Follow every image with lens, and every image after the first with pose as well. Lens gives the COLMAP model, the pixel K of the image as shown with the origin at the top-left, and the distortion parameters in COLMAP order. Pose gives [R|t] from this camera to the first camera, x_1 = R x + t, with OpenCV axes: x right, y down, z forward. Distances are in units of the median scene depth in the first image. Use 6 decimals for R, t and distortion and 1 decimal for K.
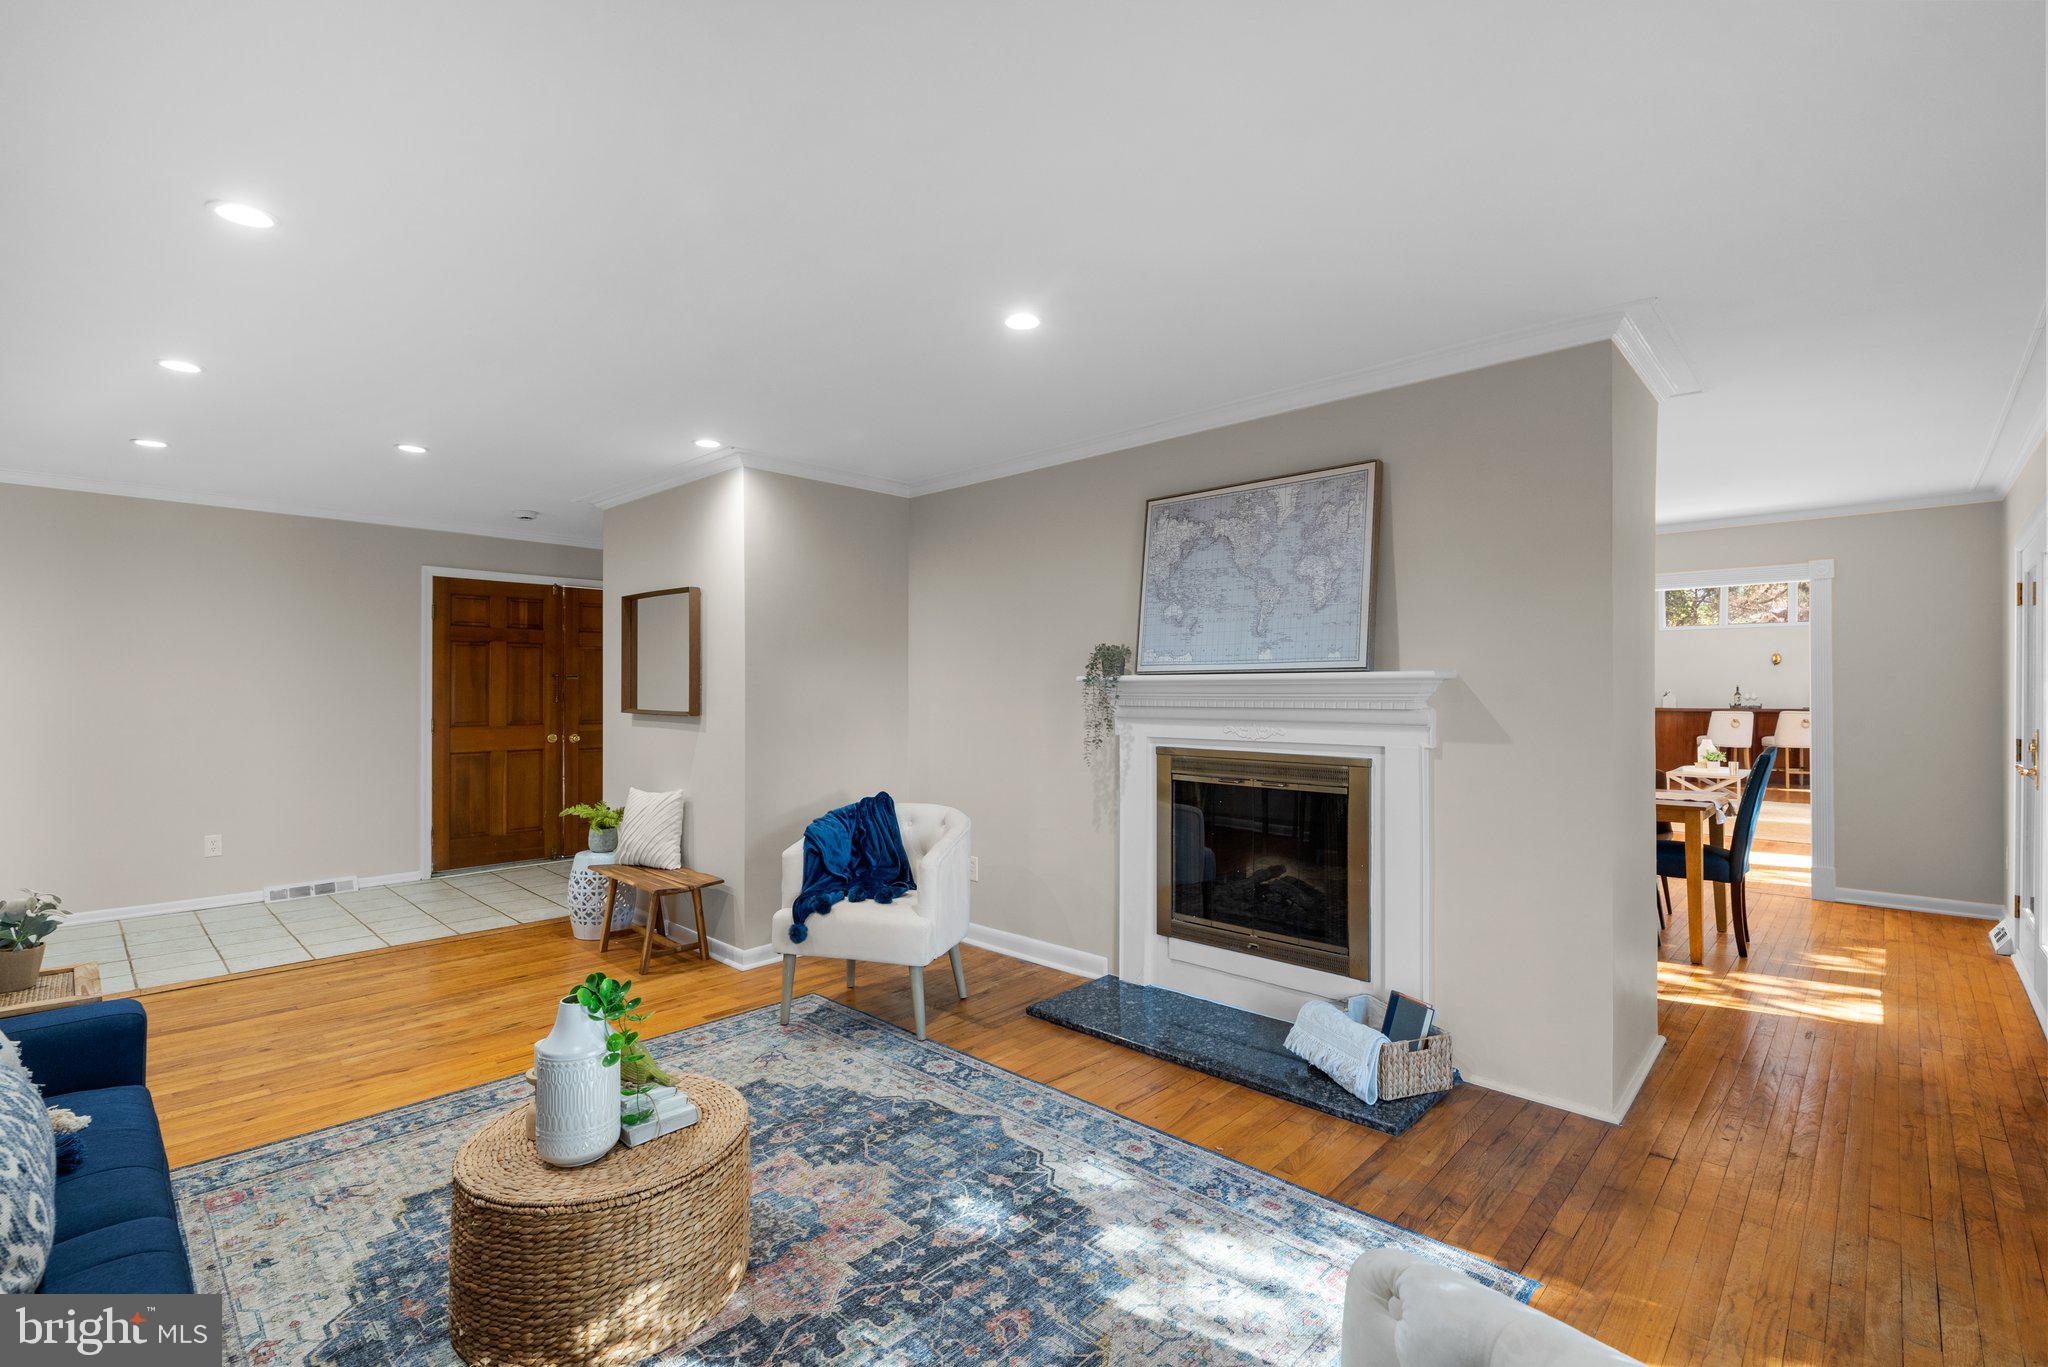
lens RADIAL K [[918.9, 0, 1032.0], [0, 918.9, 682.1], [0, 0, 1]] dist [-0.001167, 0.000087]
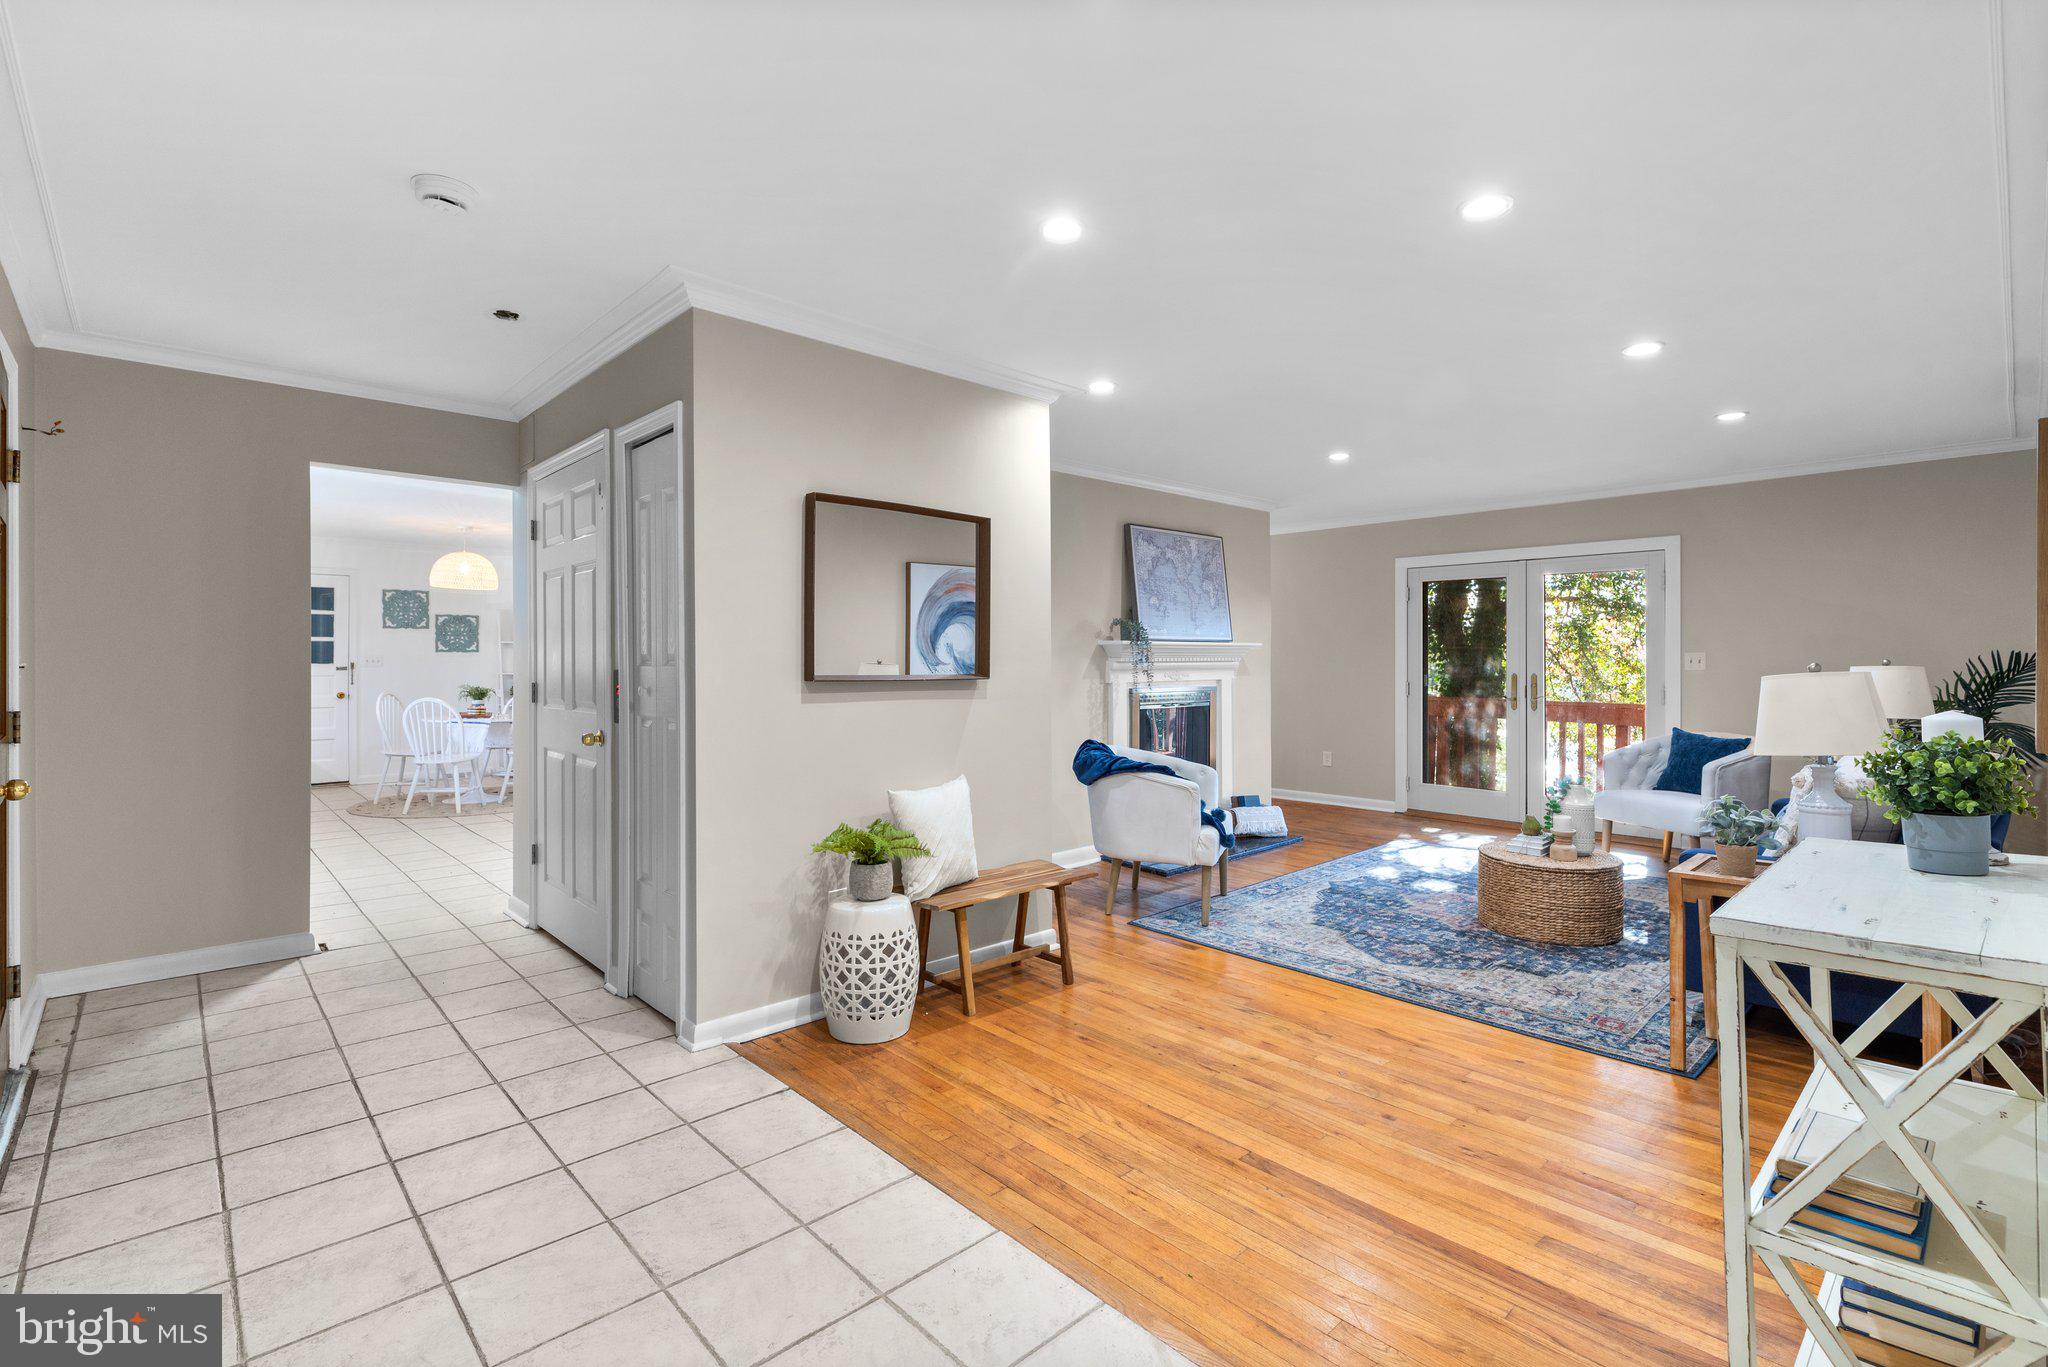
lens RADIAL K [[918.9, 0, 1024.4], [0, 918.9, 665.0], [0, 0, 1]] dist [-0.001167, 0.000087]
pose [[0.068897, -0.007589, 0.997595, -1.756792], [-0.005318, 0.999954, 0.007974, 0.025562], [-0.997610, -0.005854, 0.068854, 1.364656]]
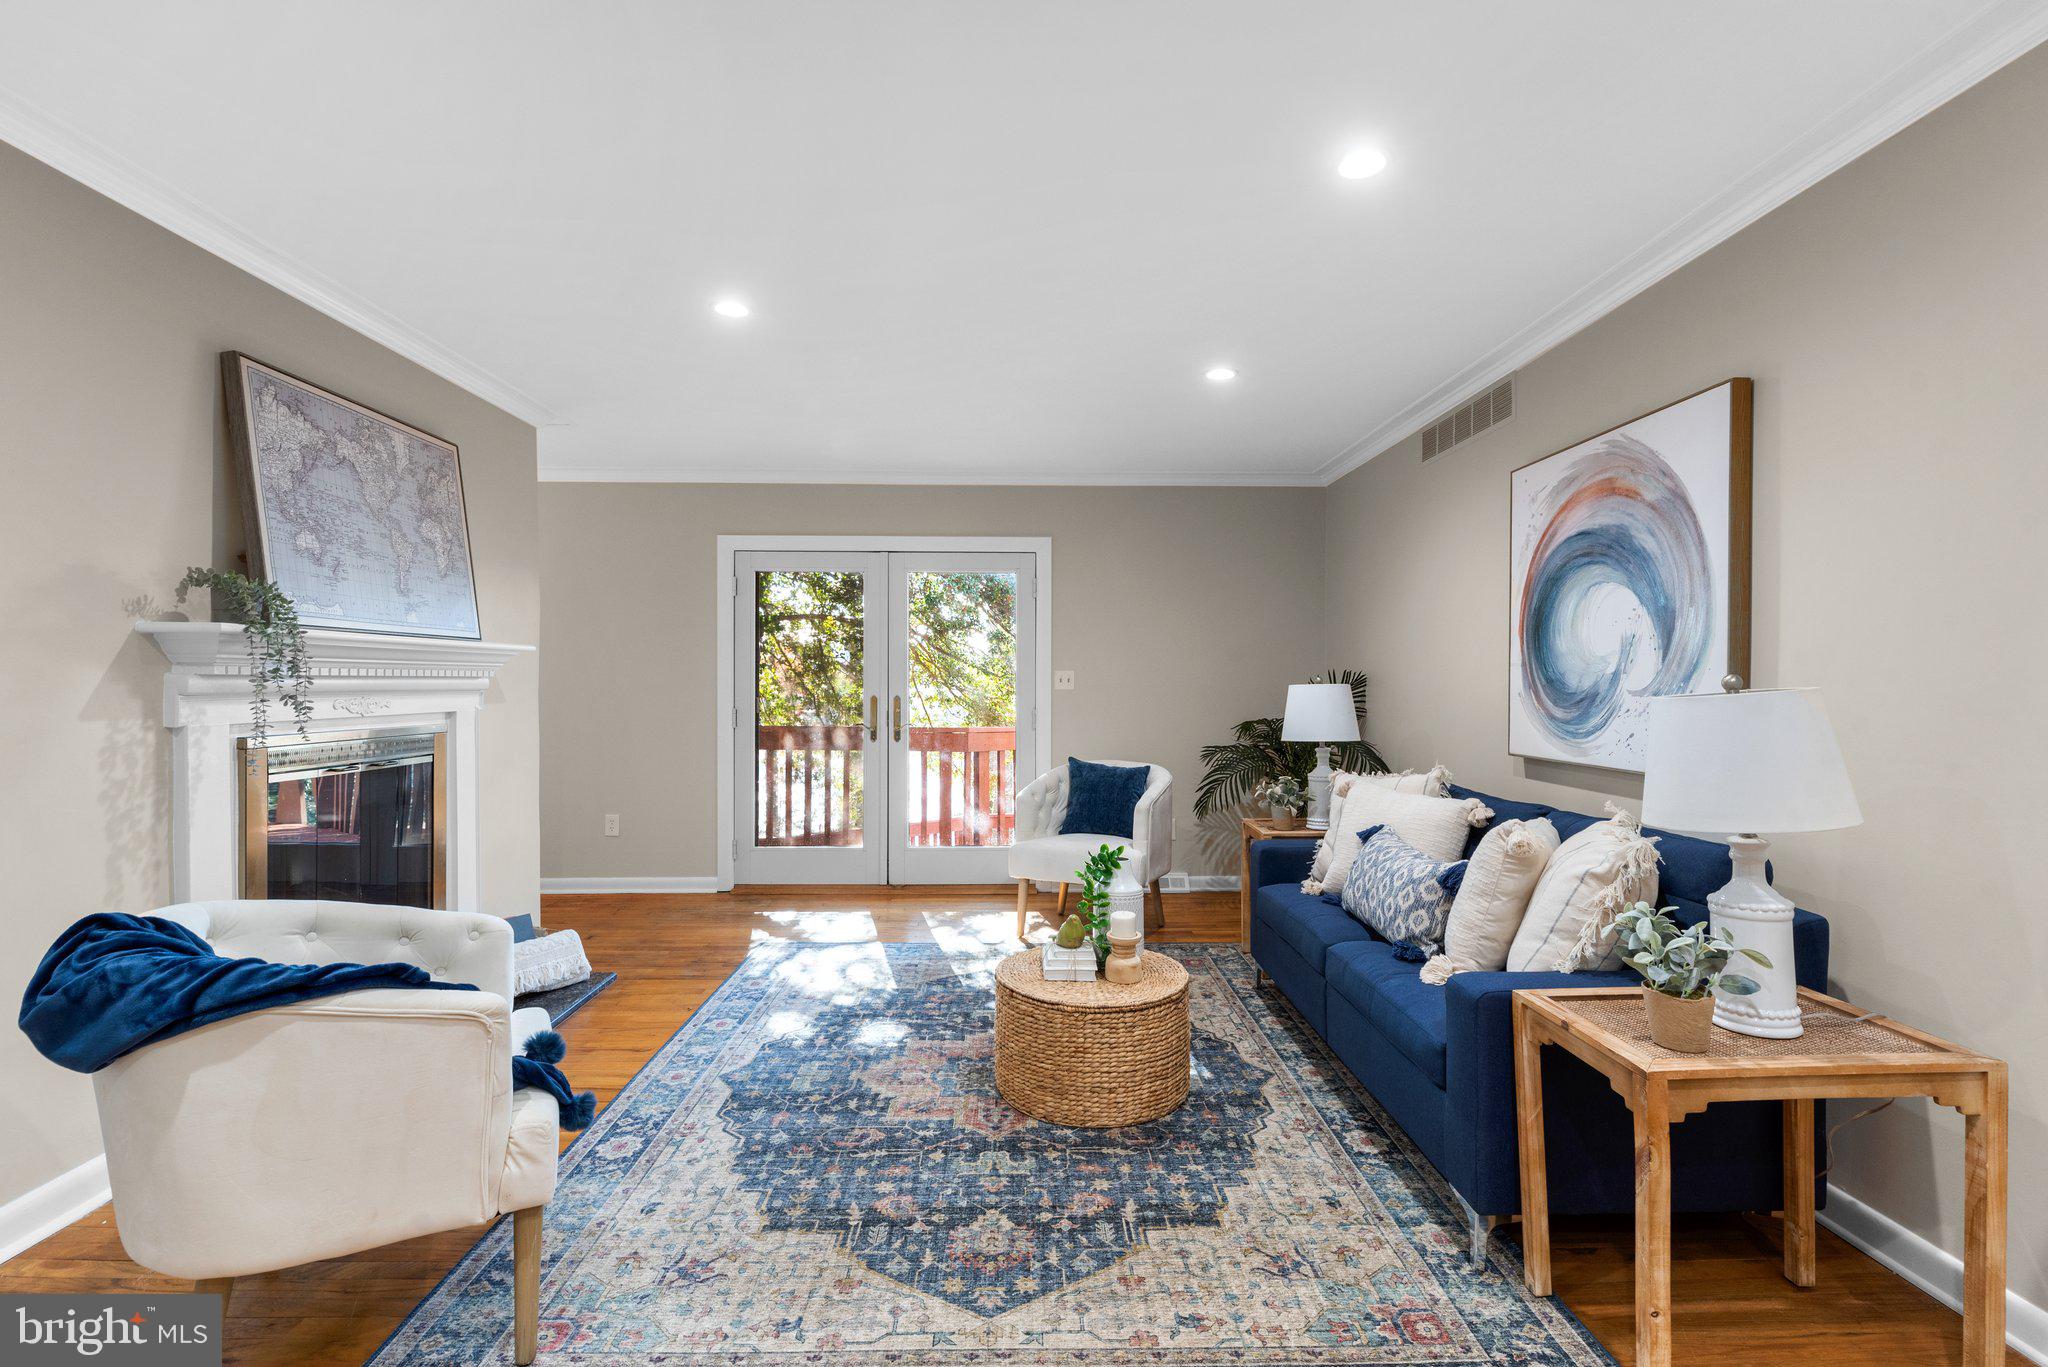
lens RADIAL K [[918.9, 0, 1021.4], [0, 918.9, 691.7], [0, 0, 1]] dist [-0.001167, 0.000087]
pose [[-0.698573, -0.008459, 0.715489, -0.908413], [-0.006627, 0.999964, 0.005352, 0.038685], [-0.715508, -0.001003, -0.698603, 1.350593]]
